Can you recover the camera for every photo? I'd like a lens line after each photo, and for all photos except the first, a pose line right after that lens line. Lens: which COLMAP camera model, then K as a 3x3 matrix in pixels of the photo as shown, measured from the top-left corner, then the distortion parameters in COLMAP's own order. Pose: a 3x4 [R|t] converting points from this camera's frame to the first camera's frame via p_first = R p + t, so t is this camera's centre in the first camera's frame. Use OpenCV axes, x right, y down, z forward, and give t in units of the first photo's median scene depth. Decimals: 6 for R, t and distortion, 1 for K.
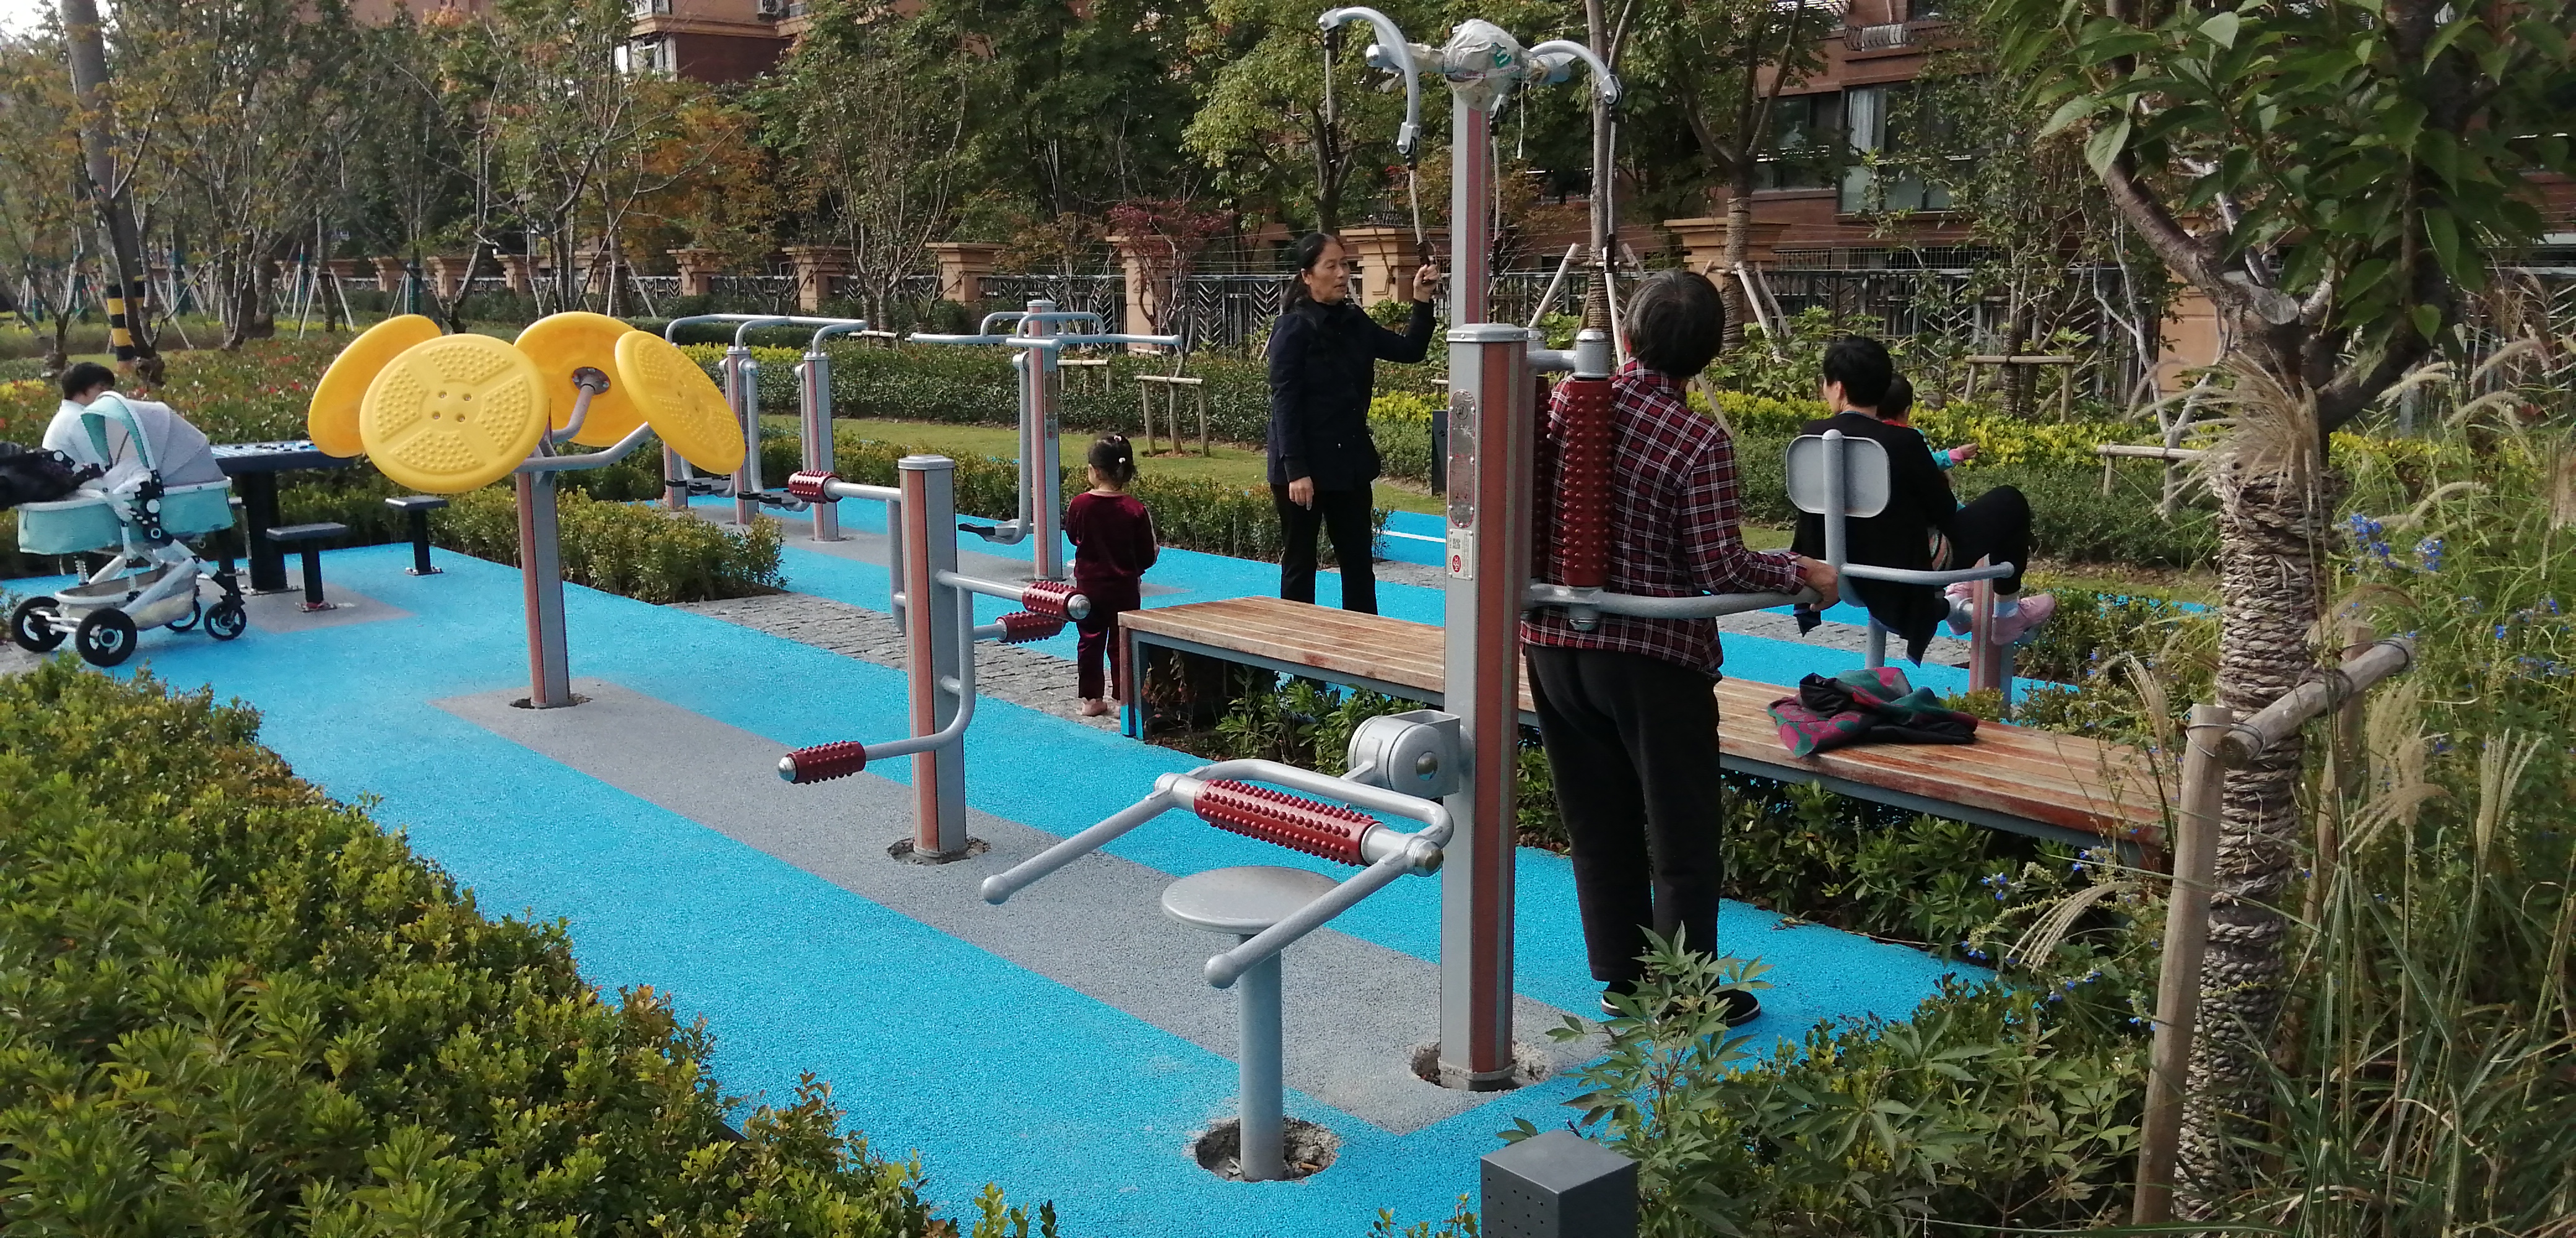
lens RADIAL K [[2027.9, 0, 1288.0], [0, 2027.9, 619.0], [0, 0, 1]] dist [0.021566, -0.057836]
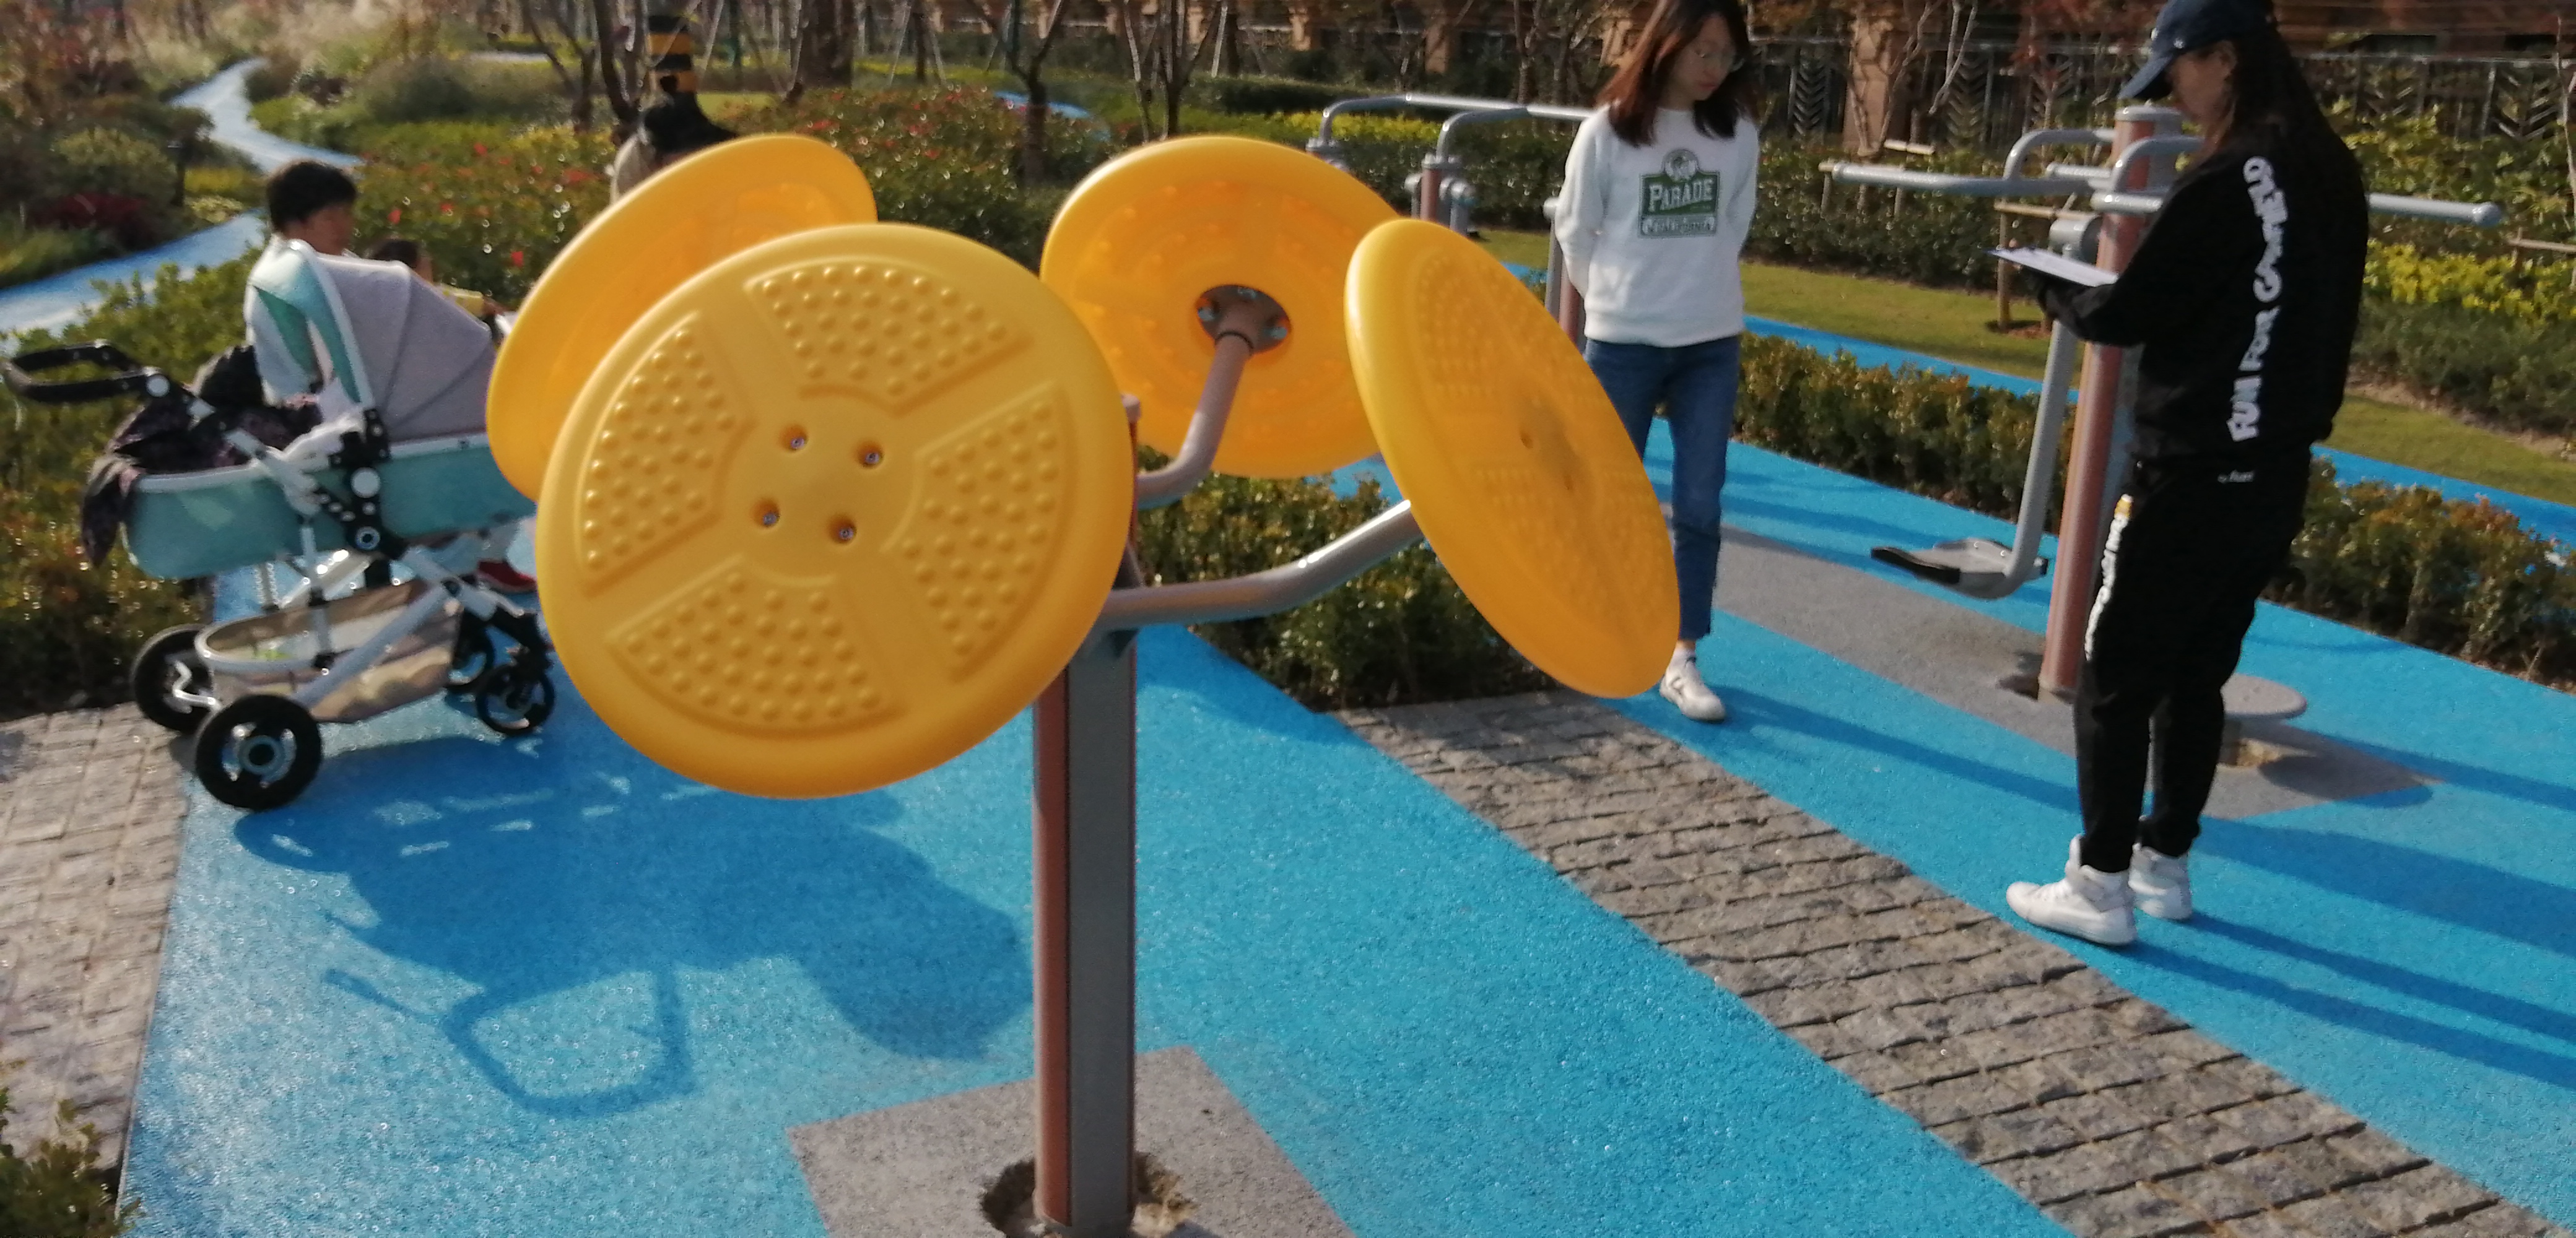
lens RADIAL K [[1996.9, 0, 1288.0], [0, 1996.9, 619.0], [0, 0, 1]] dist [0.063021, -0.154562]
pose [[0.961645, 0.102493, -0.254428, -0.240401], [-0.072039, 0.989376, 0.126278, -0.112585], [0.264668, -0.103105, 0.958812, 0.655624]]
